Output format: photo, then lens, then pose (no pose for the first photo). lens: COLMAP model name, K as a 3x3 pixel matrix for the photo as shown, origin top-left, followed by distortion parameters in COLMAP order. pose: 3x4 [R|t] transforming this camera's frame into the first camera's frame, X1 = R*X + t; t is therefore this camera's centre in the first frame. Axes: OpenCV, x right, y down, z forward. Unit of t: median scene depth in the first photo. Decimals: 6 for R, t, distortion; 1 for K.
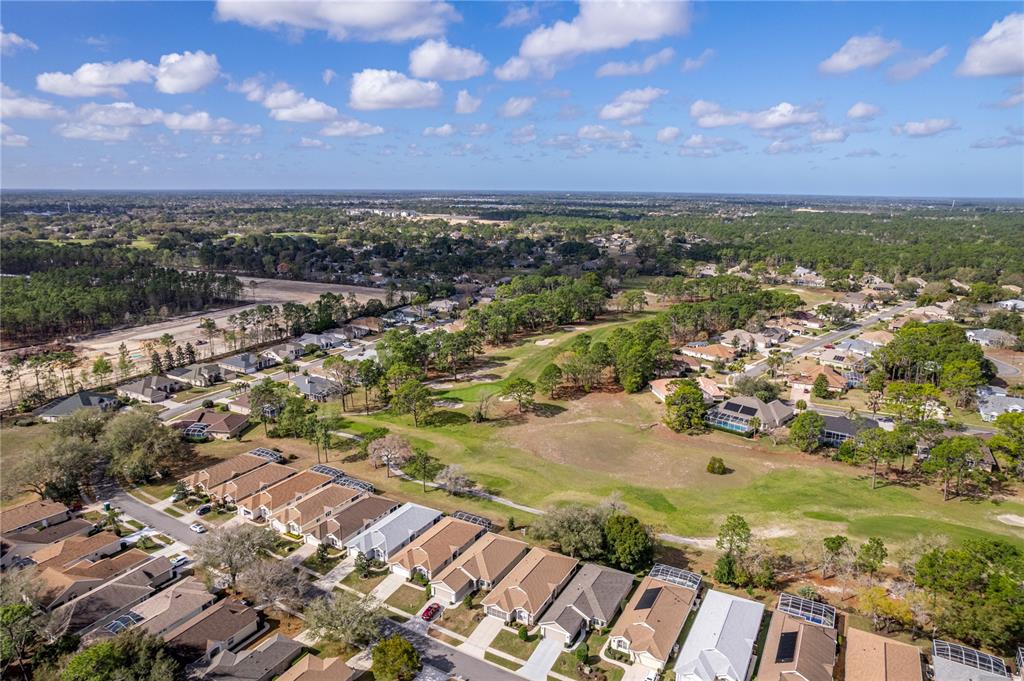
lens RADIAL K [[658.9, 0, 512.9], [0, 658.9, 342.9], [0, 0, 1]] dist [-0.075326, 0.068270]
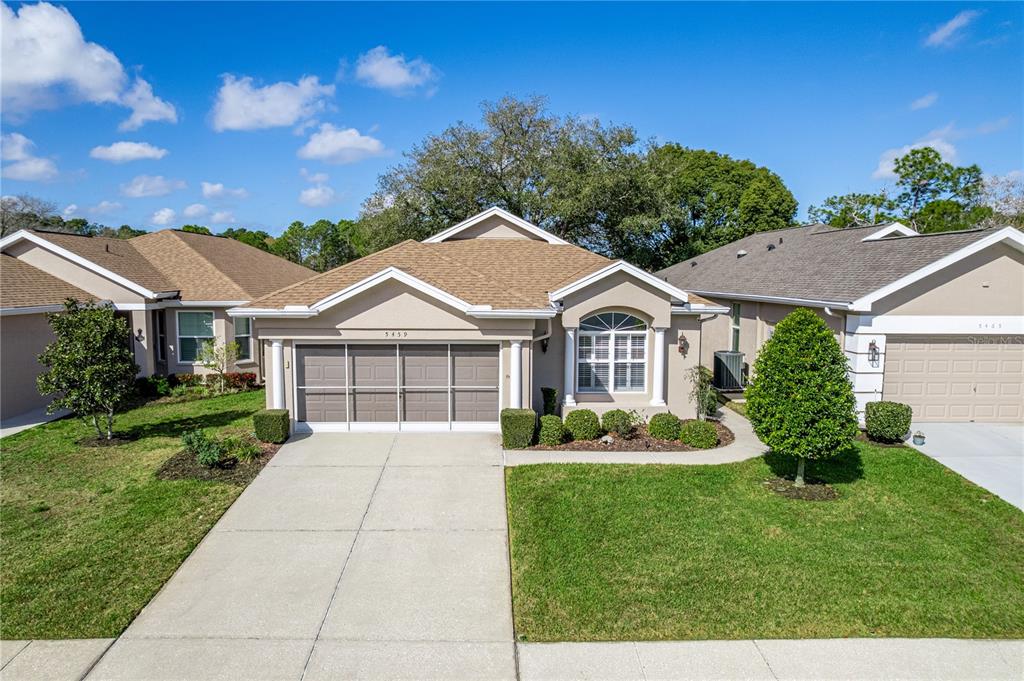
lens RADIAL K [[658.9, 0, 506.8], [0, 658.9, 332.3], [0, 0, 1]] dist [-0.075326, 0.068270]
pose [[0.864999, -0.048667, 0.499409, -0.048781], [0.122860, 0.985532, -0.116760, 0.321108], [-0.486501, 0.162355, 0.858463, 0.679869]]
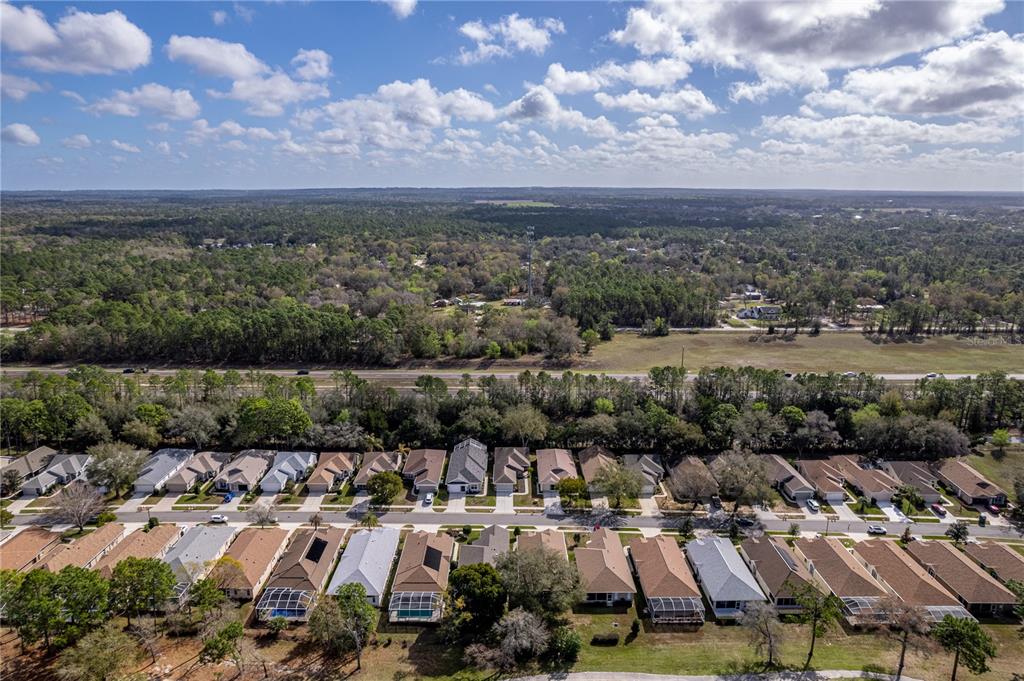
lens RADIAL K [[658.9, 0, 504.1], [0, 658.9, 363.3], [0, 0, 1]] dist [-0.075326, 0.068270]
pose [[-0.877832, 0.114865, -0.464992, 0.438154], [-0.121299, 0.885857, 0.447822, -0.310315], [0.463355, 0.449515, -0.763700, 1.326119]]
